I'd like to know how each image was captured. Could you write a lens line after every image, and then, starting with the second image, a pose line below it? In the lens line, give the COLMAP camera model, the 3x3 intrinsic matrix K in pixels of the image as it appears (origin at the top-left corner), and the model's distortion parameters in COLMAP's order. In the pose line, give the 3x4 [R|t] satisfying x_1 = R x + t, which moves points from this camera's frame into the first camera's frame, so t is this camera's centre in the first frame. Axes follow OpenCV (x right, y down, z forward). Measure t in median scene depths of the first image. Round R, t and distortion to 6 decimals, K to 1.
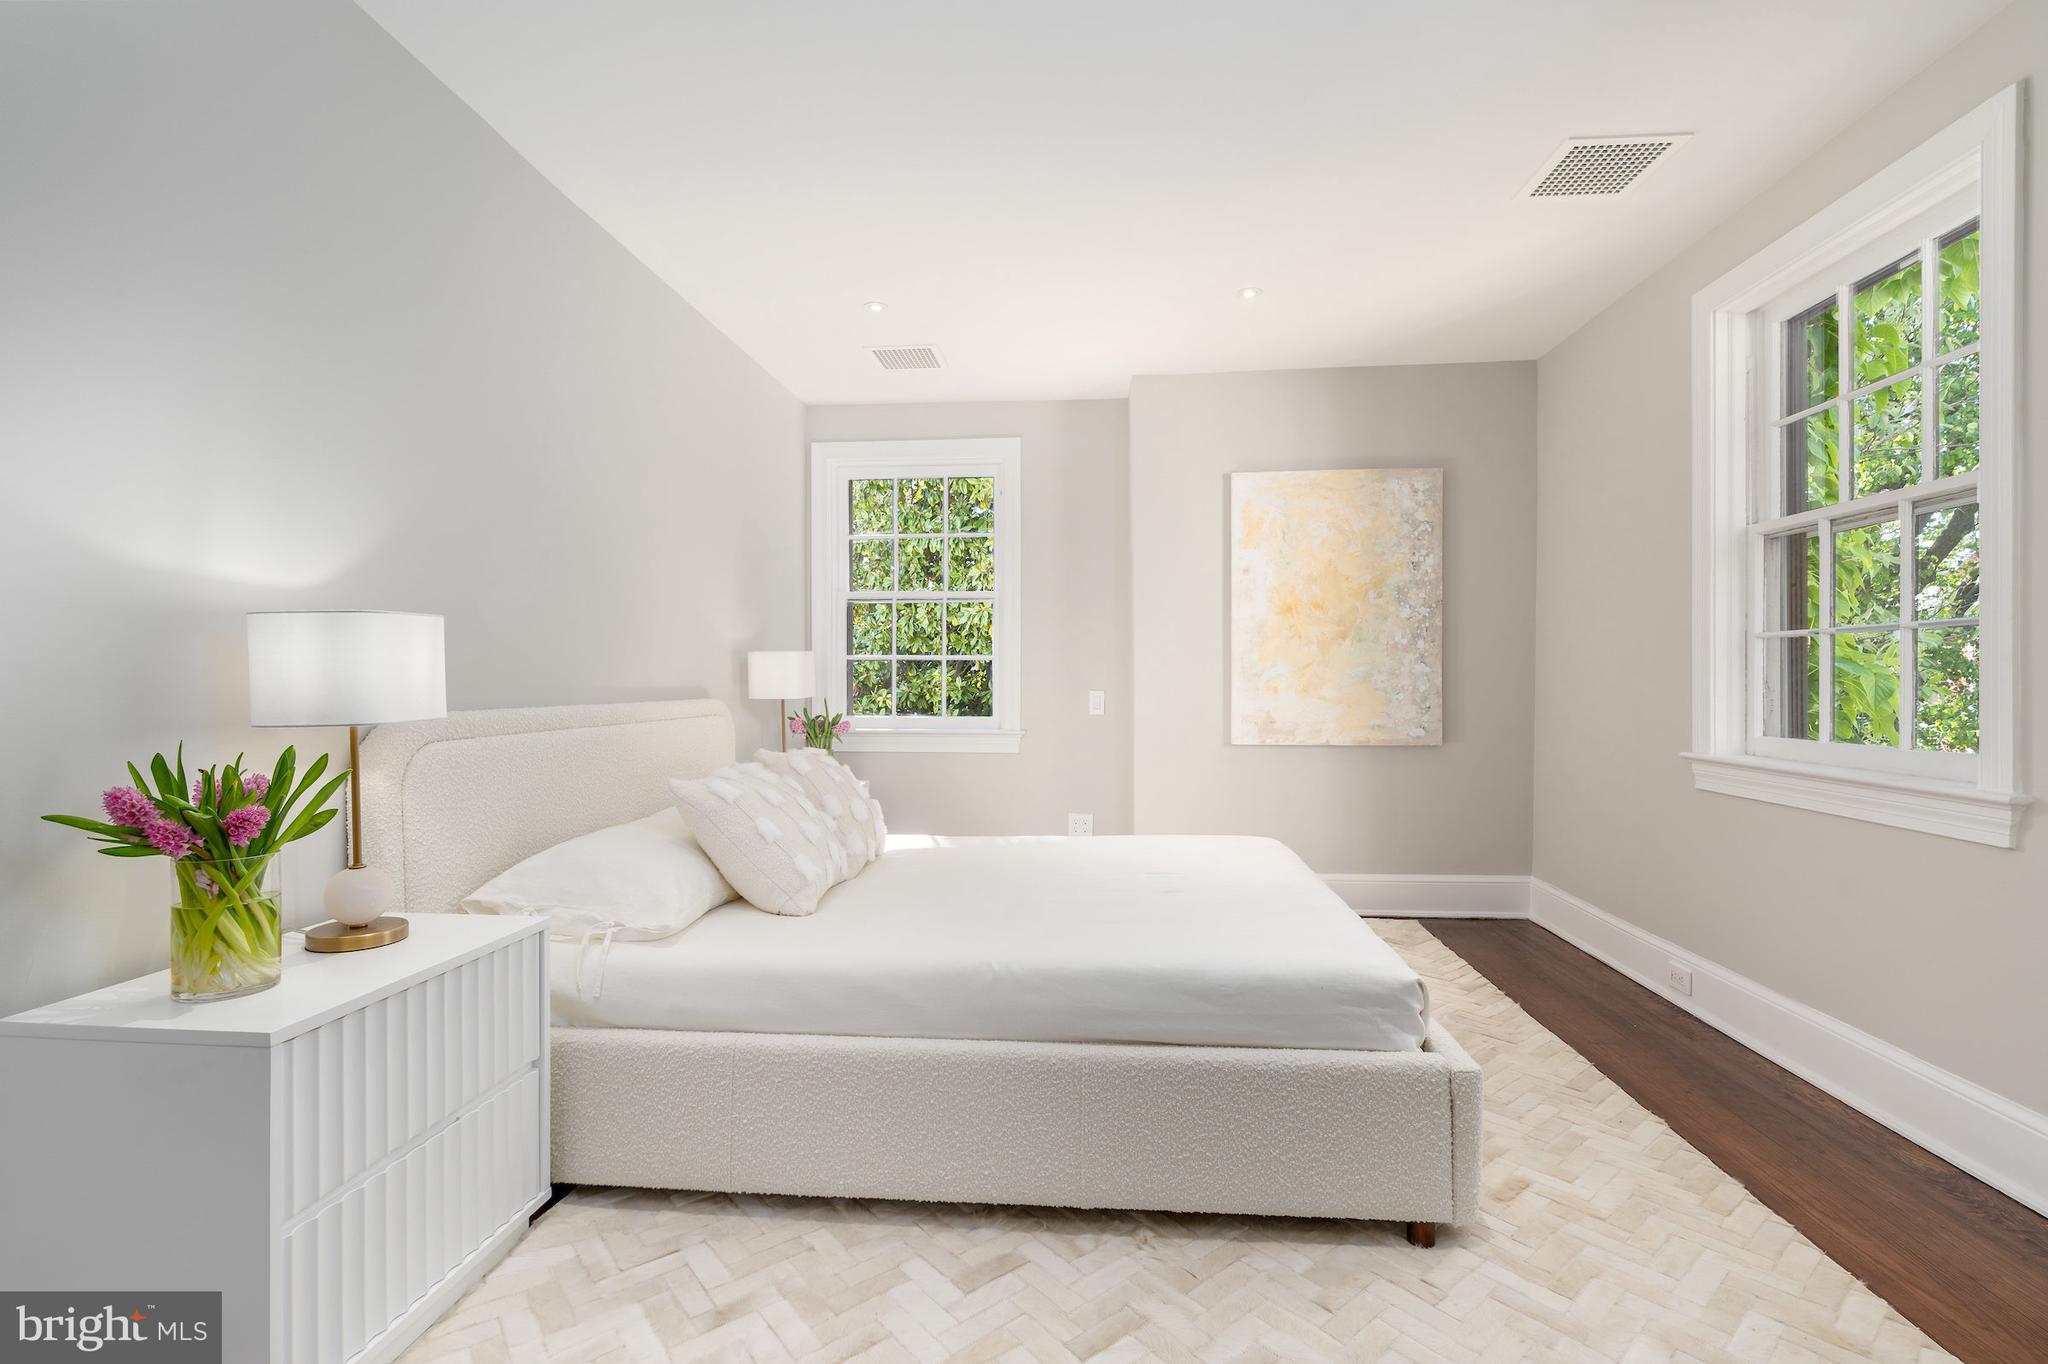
lens RADIAL K [[924.8, 0, 1035.3], [0, 924.8, 689.9], [0, 0, 1]] dist [0.001508, 0.000426]
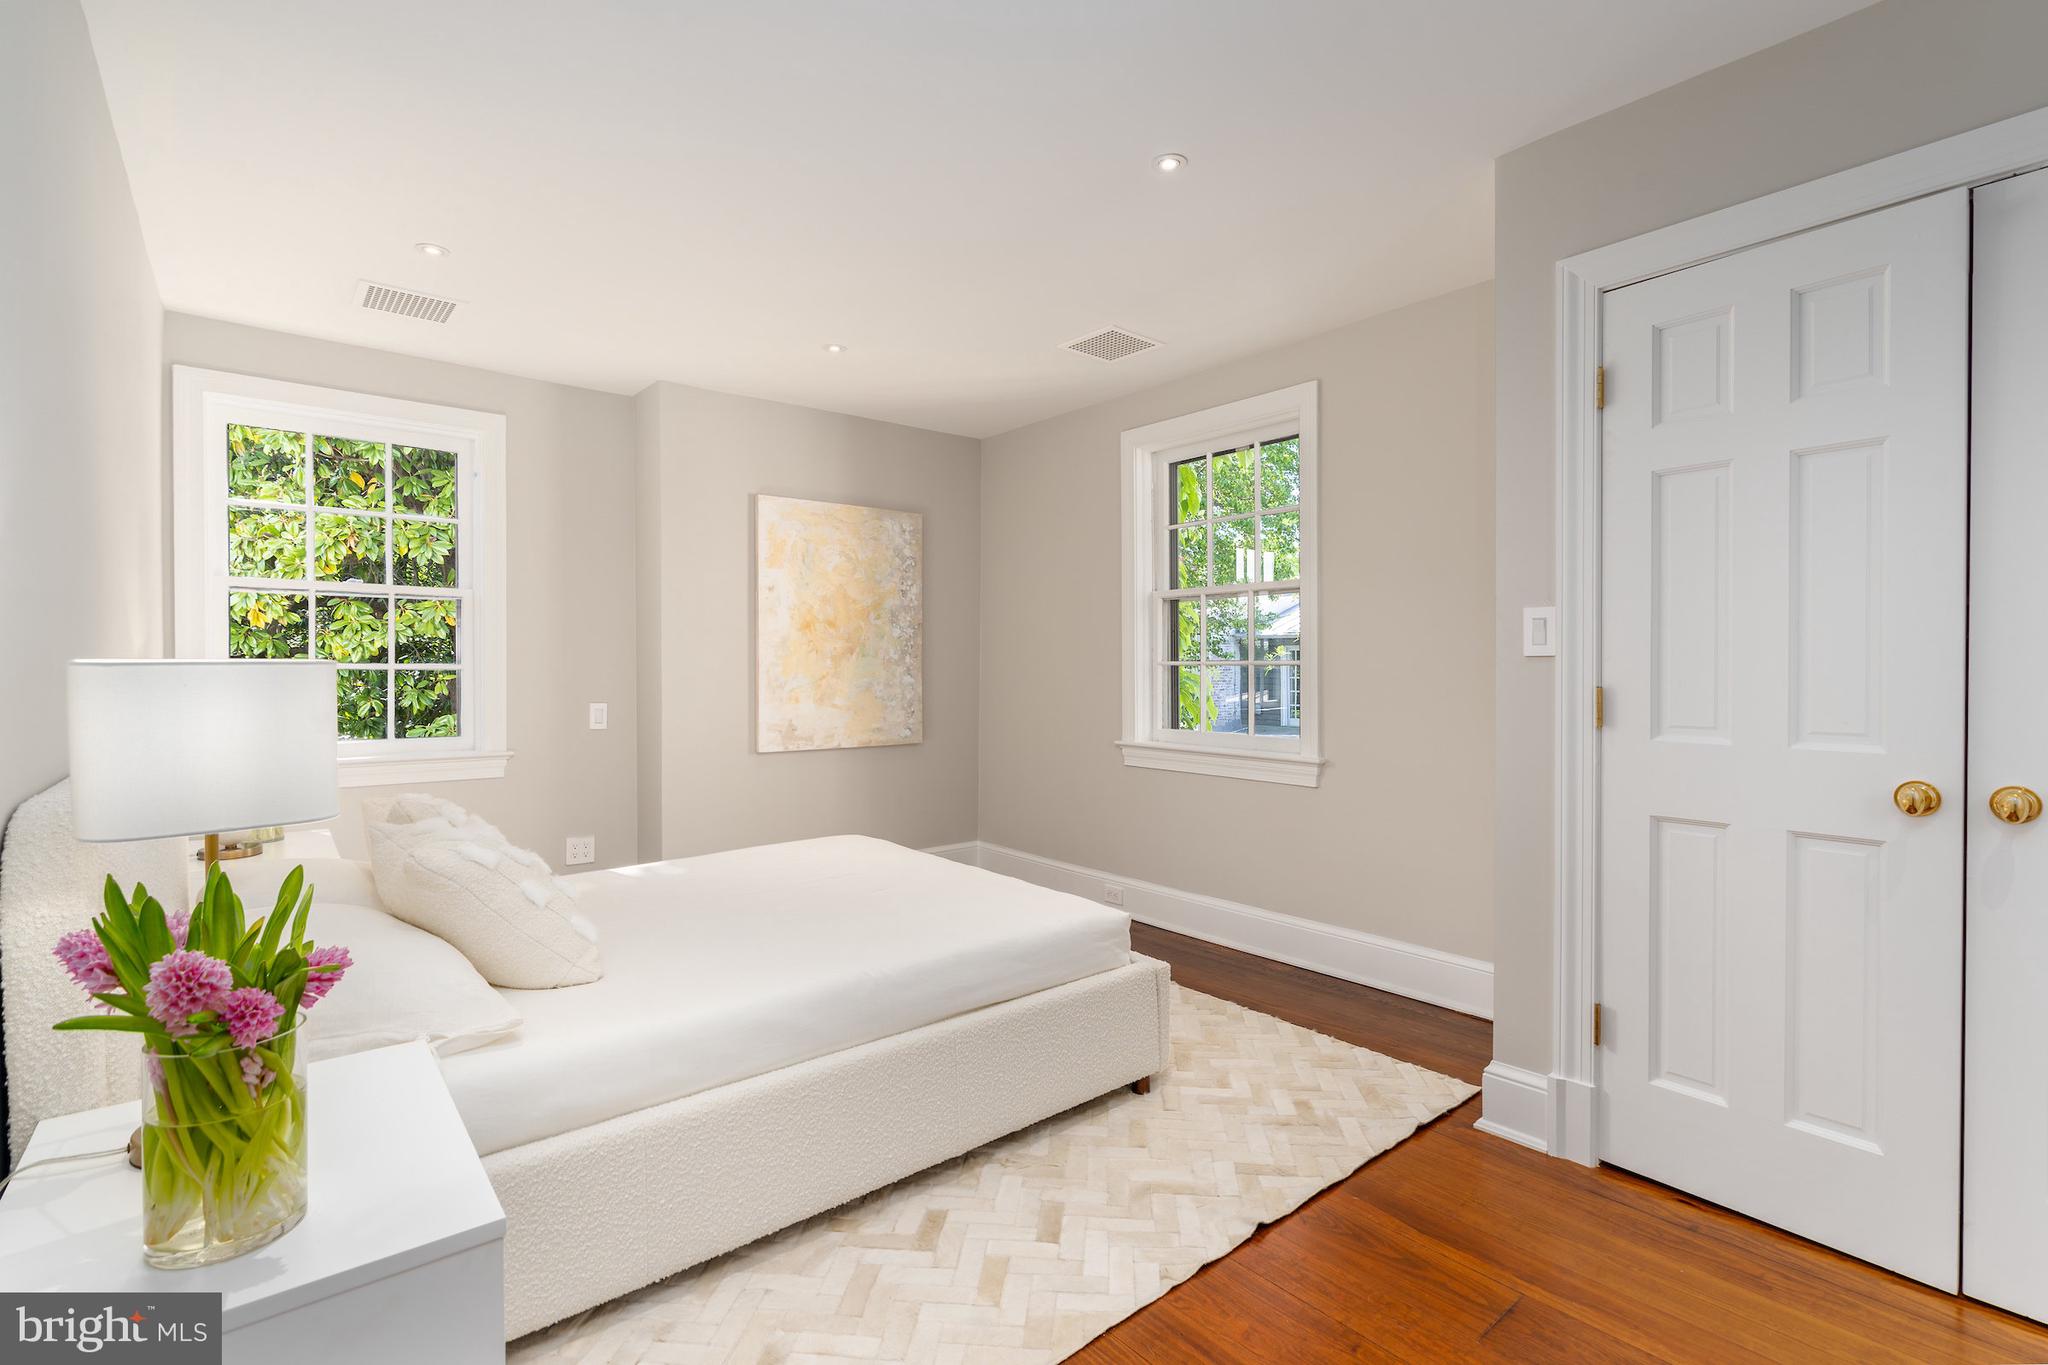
lens RADIAL K [[924.8, 0, 1042.0], [0, 924.8, 673.3], [0, 0, 1]] dist [0.001508, 0.000426]
pose [[0.707135, -0.001961, 0.707076, -0.307525], [0.006044, 0.999976, -0.003271, -0.026171], [-0.707053, 0.006586, 0.707130, 0.029784]]
